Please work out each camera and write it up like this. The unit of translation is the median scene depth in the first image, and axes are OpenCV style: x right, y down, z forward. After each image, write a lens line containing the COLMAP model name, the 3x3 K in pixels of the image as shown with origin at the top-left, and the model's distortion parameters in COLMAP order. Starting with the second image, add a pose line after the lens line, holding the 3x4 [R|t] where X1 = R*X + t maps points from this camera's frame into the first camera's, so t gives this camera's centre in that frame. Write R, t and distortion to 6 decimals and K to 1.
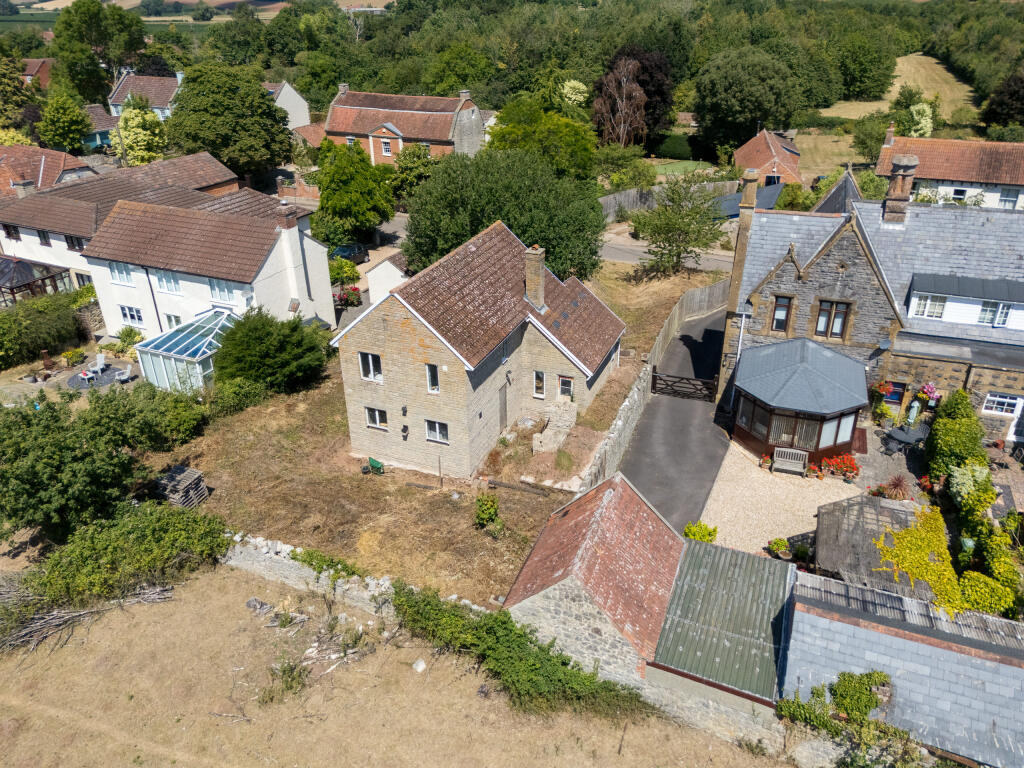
lens RADIAL K [[754.9, 0, 512.0], [0, 754.9, 384.0], [0, 0, 1]] dist [0.059716, -0.045864]
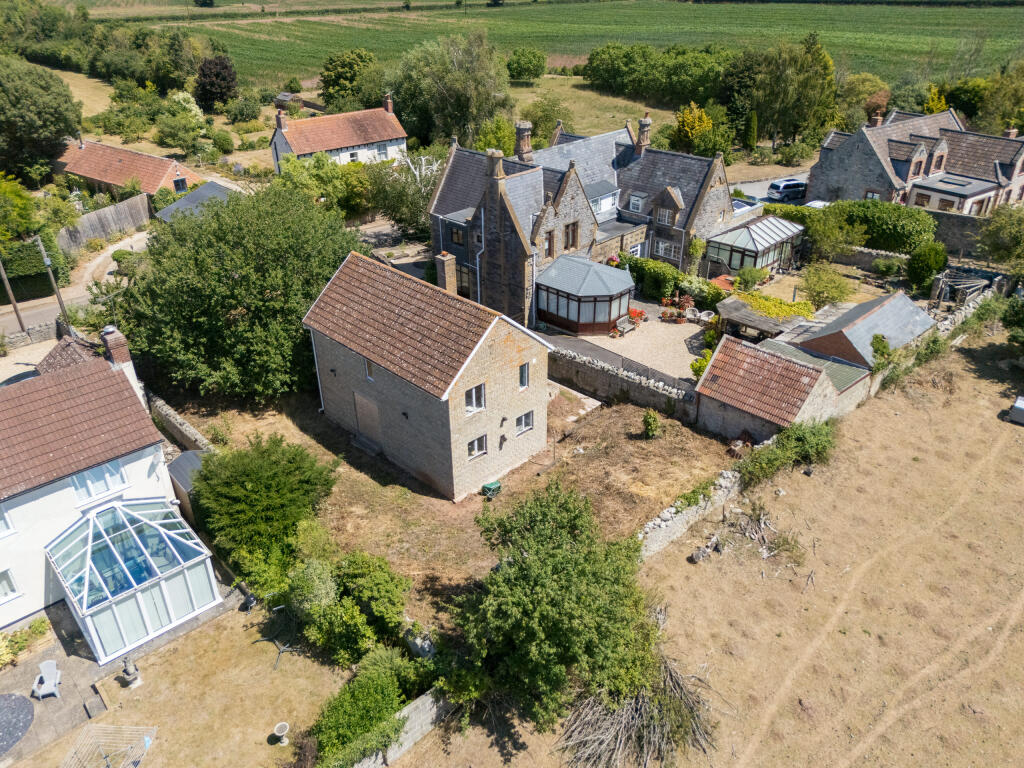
lens RADIAL K [[754.9, 0, 512.0], [0, 754.9, 384.0], [0, 0, 1]] dist [0.059716, -0.045864]
pose [[0.399174, -0.444696, 0.801814, -0.944129], [0.425533, 0.864472, 0.267601, -0.283697], [-0.812147, 0.234379, 0.534307, 0.392283]]
